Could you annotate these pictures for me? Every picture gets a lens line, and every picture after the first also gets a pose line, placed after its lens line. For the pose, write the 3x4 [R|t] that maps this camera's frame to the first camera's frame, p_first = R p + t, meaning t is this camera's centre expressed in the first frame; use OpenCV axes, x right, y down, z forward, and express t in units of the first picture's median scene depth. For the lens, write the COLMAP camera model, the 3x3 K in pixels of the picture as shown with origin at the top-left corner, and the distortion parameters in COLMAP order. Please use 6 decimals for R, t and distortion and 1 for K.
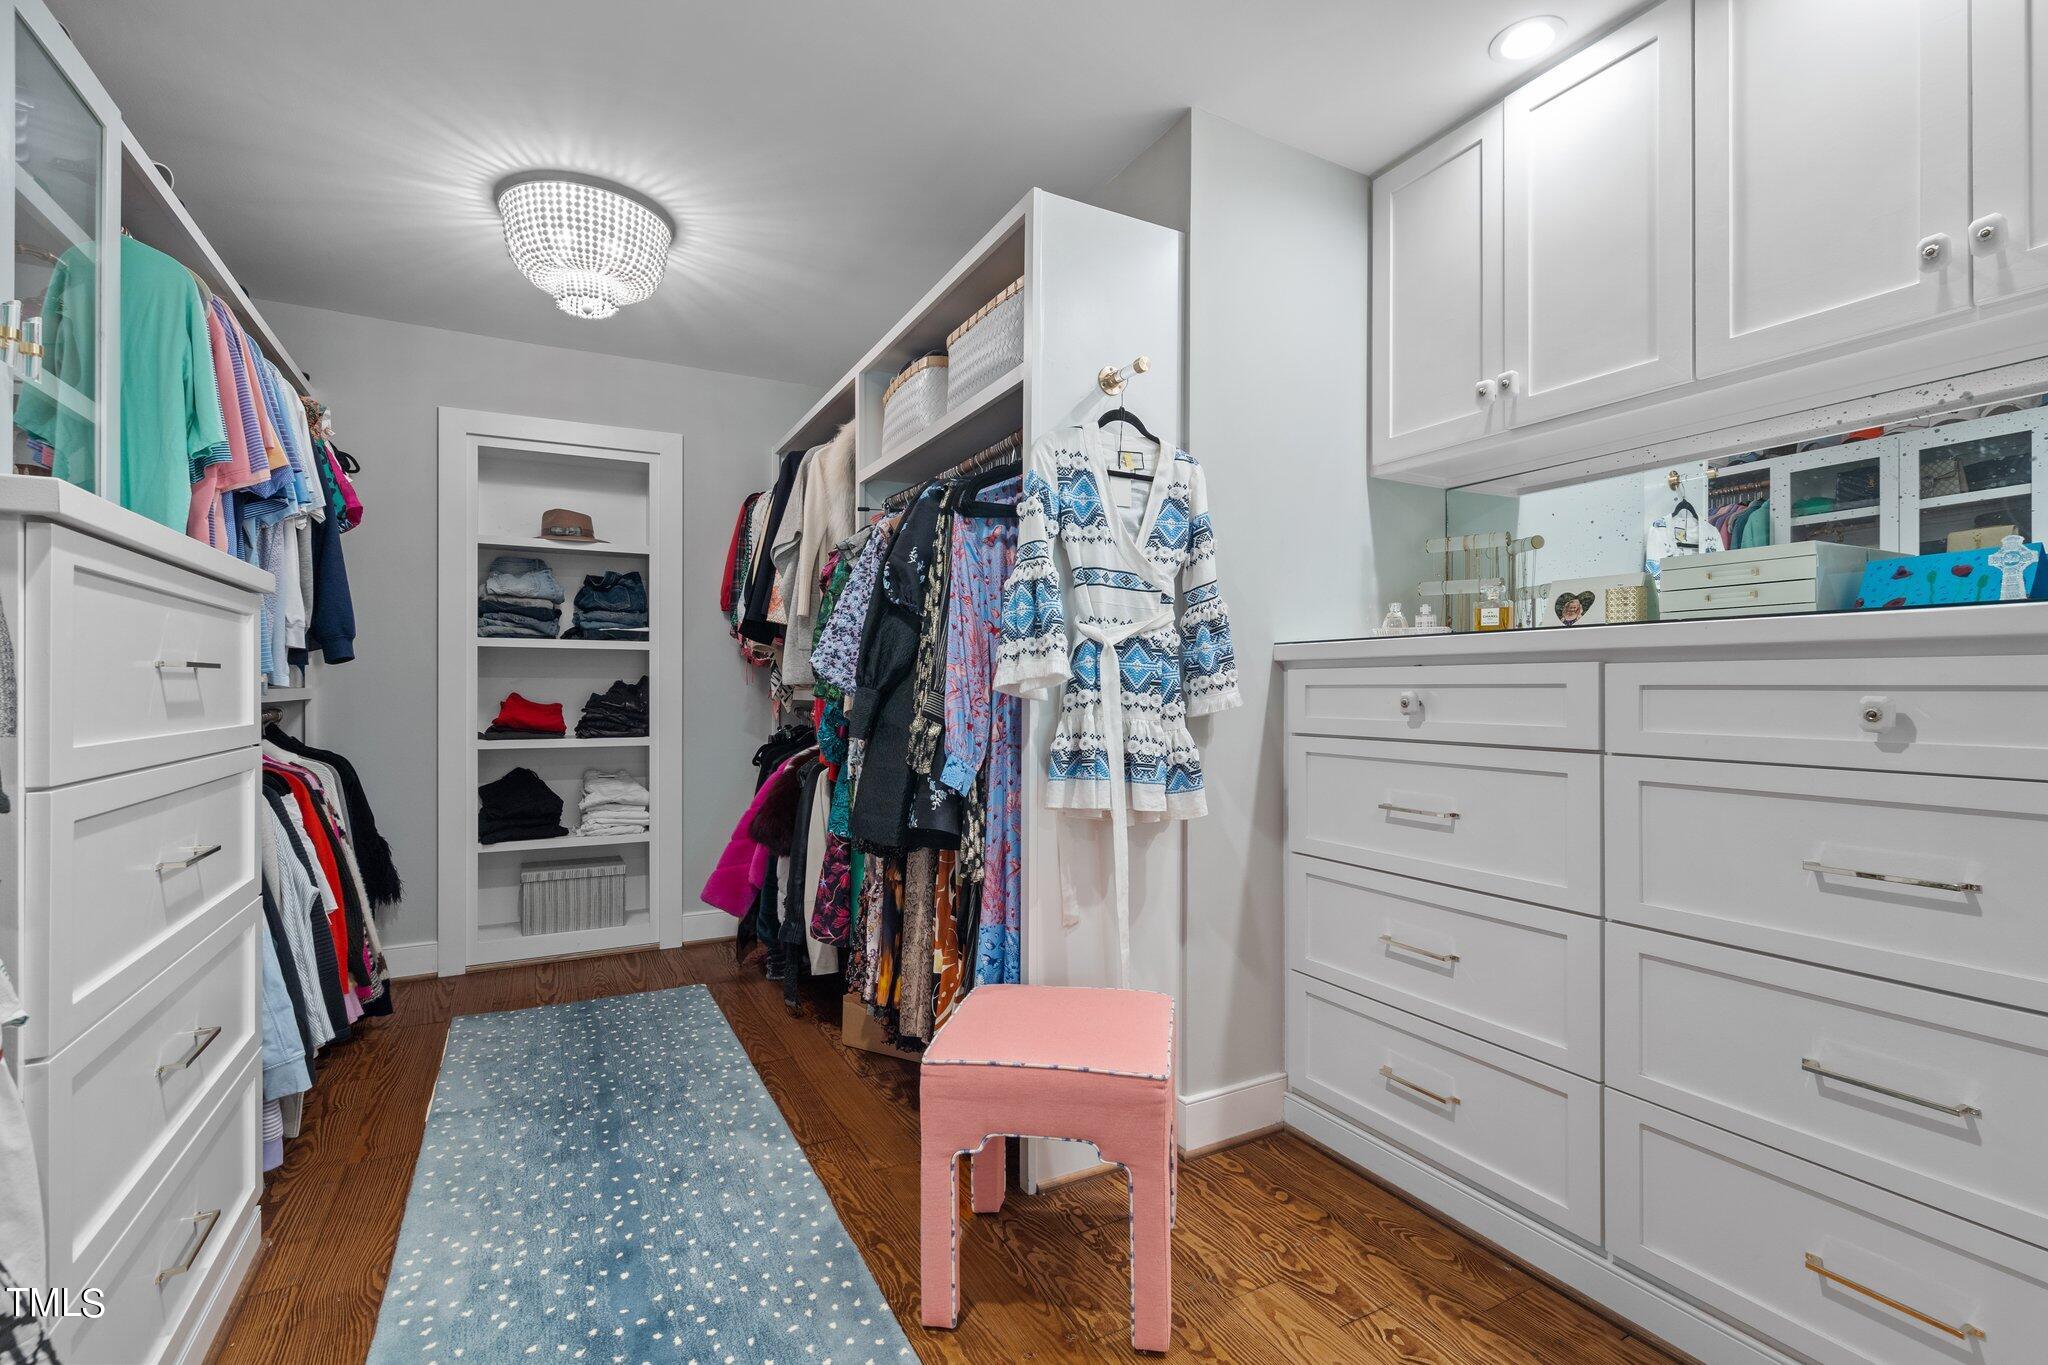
lens RADIAL K [[932.4, 0, 1041.8], [0, 932.4, 686.0], [0, 0, 1]] dist [-0.010581, 0.001245]
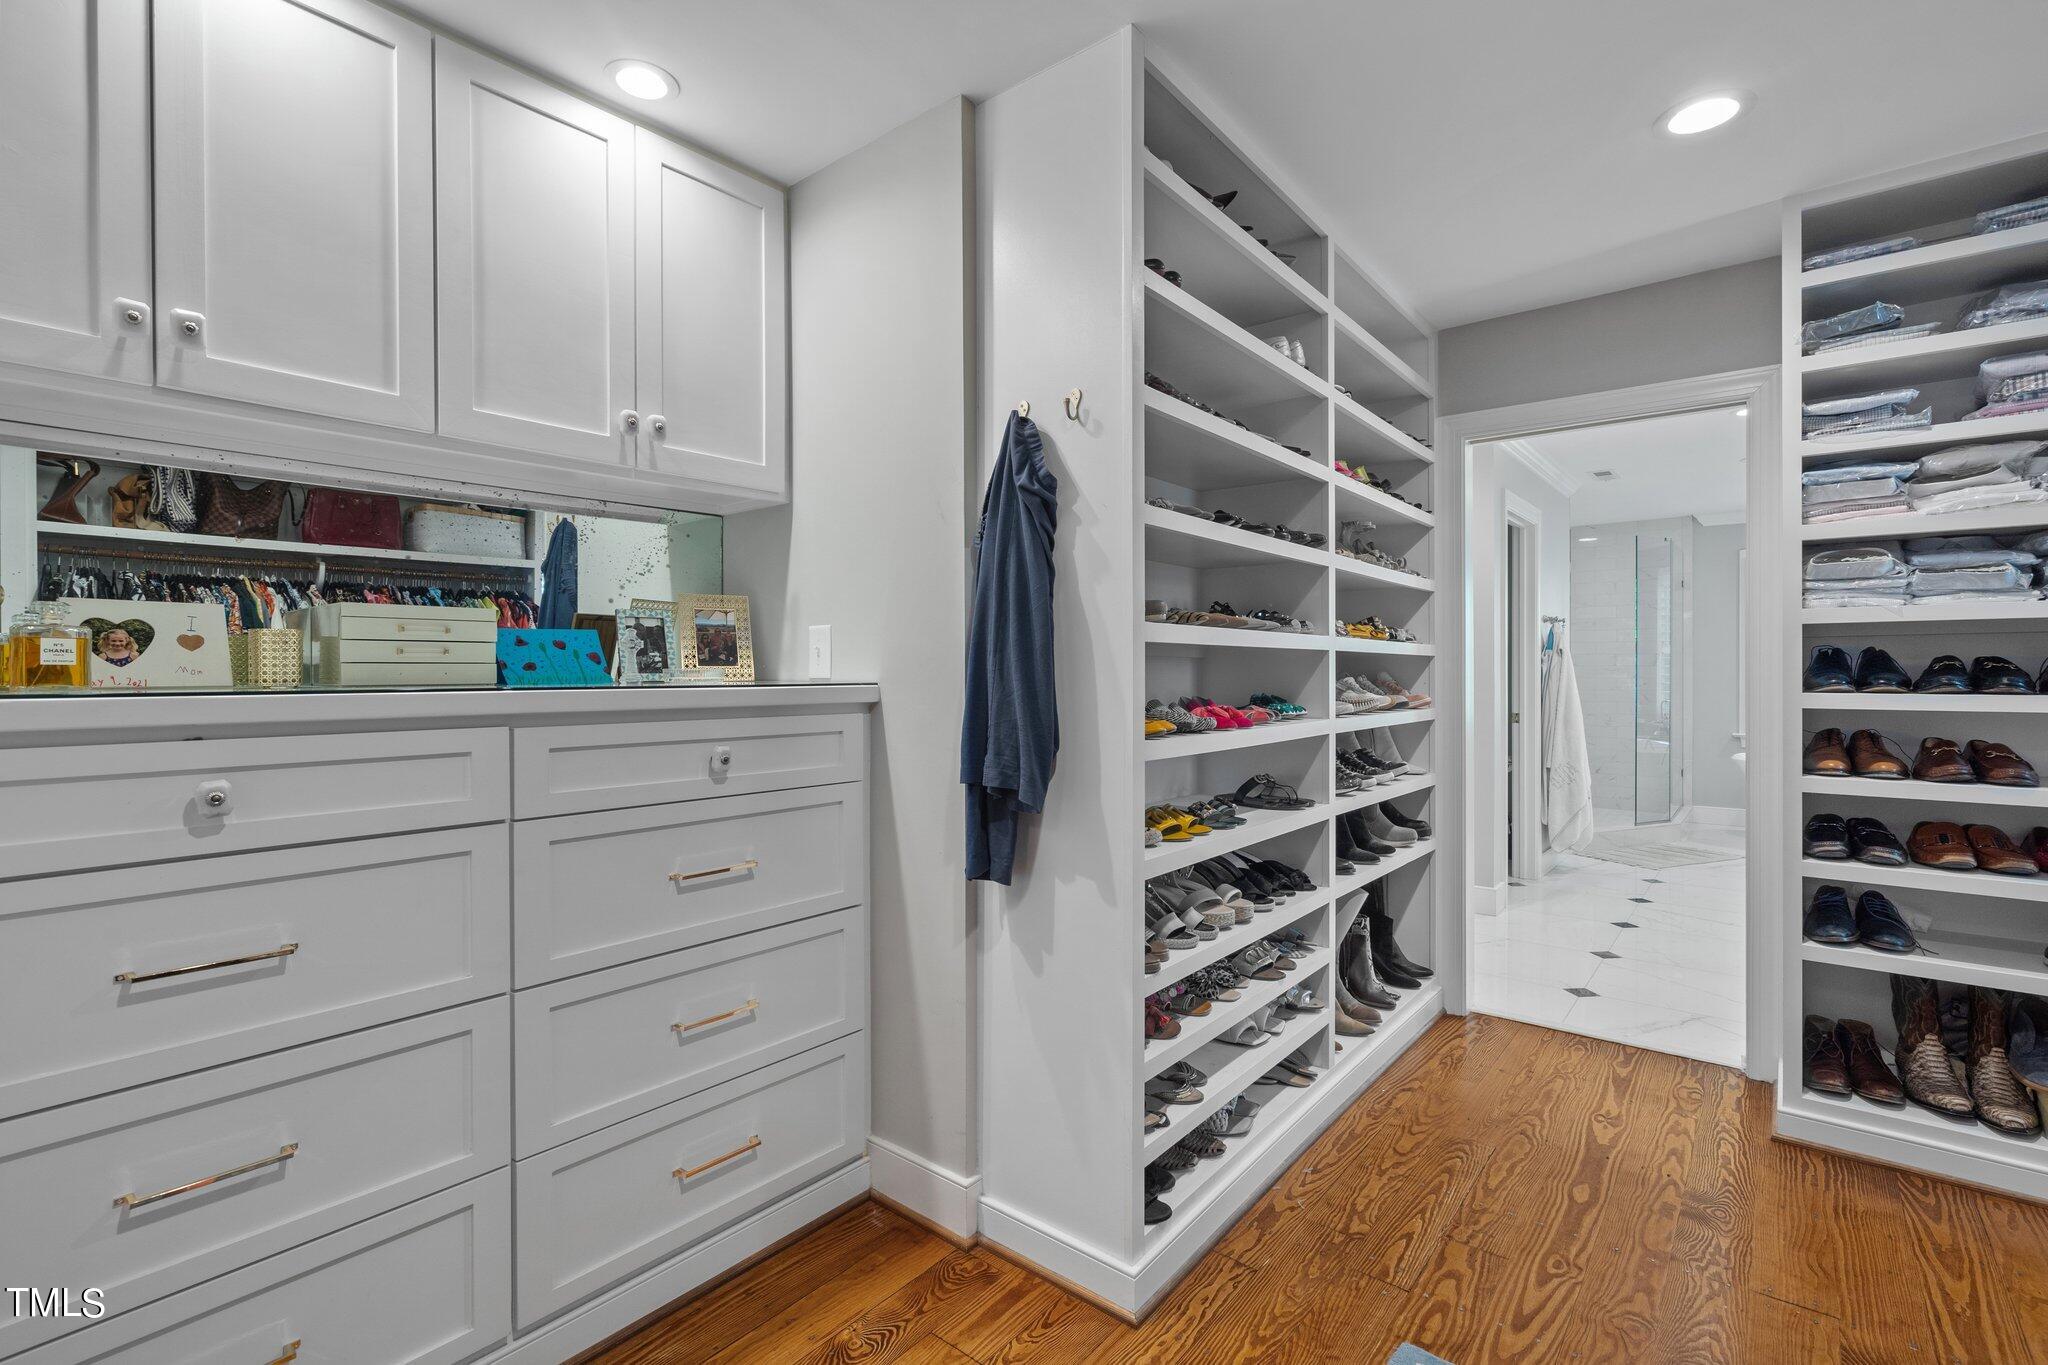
lens RADIAL K [[932.4, 0, 1021.7], [0, 932.4, 677.6], [0, 0, 1]] dist [-0.010581, 0.001245]
pose [[-0.386780, -0.006871, 0.922146, -0.480616], [0.001996, 0.999964, 0.008288, -0.082541], [-0.922170, 0.005047, -0.386752, 0.861815]]
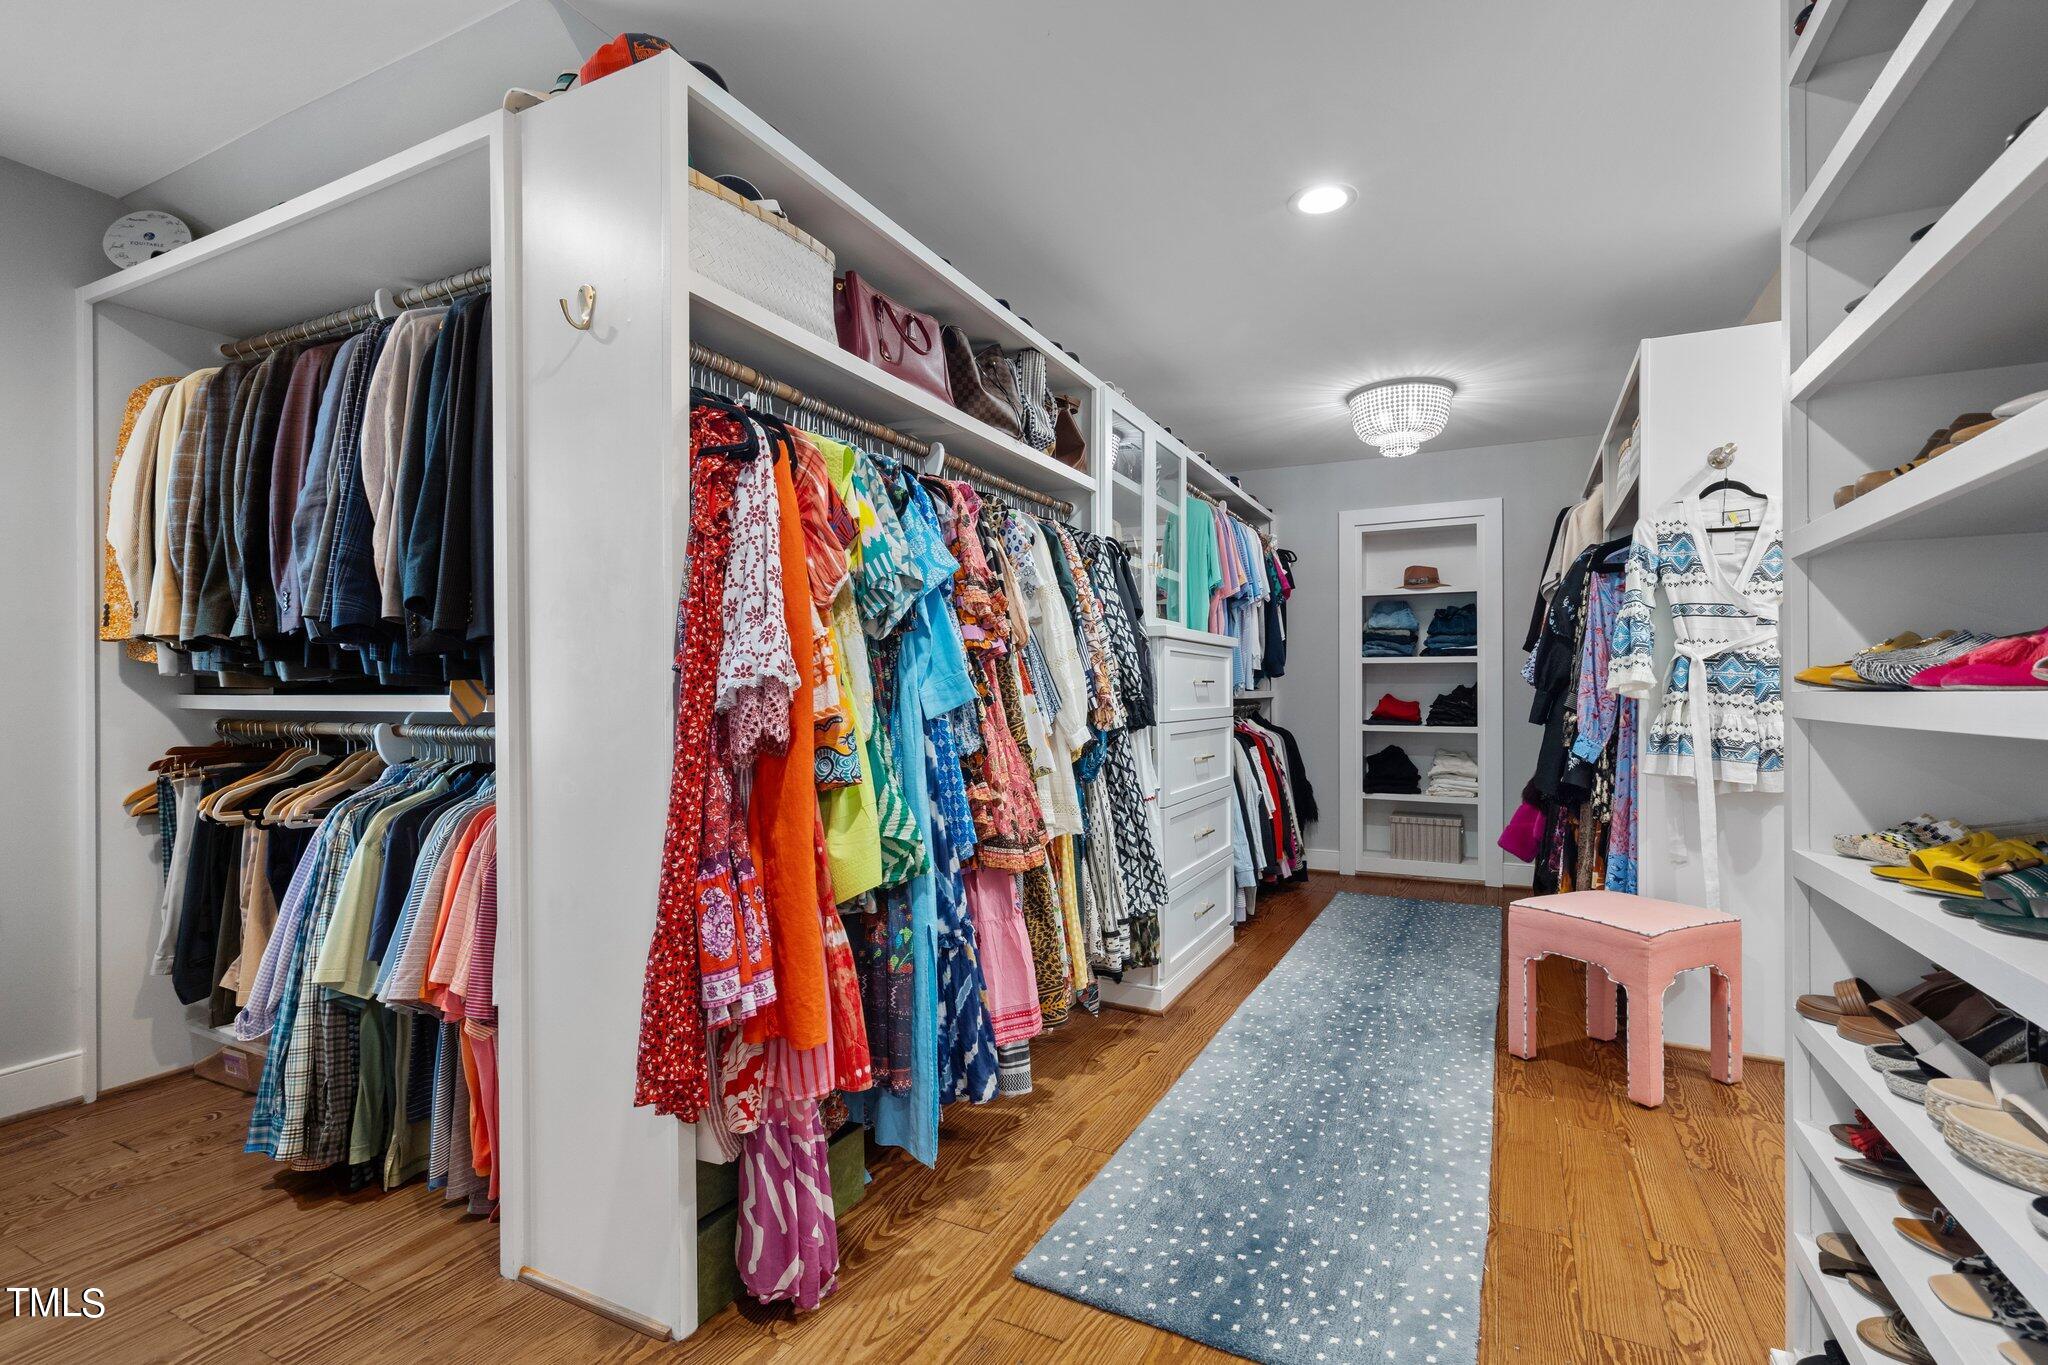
lens RADIAL K [[932.4, 0, 1033.5], [0, 932.4, 680.0], [0, 0, 1]] dist [-0.010581, 0.001245]
pose [[0.568431, -0.009579, -0.822675, 0.602191], [0.002104, 0.999946, -0.010189, -0.001317], [0.822728, 0.004060, 0.568421, -0.552483]]
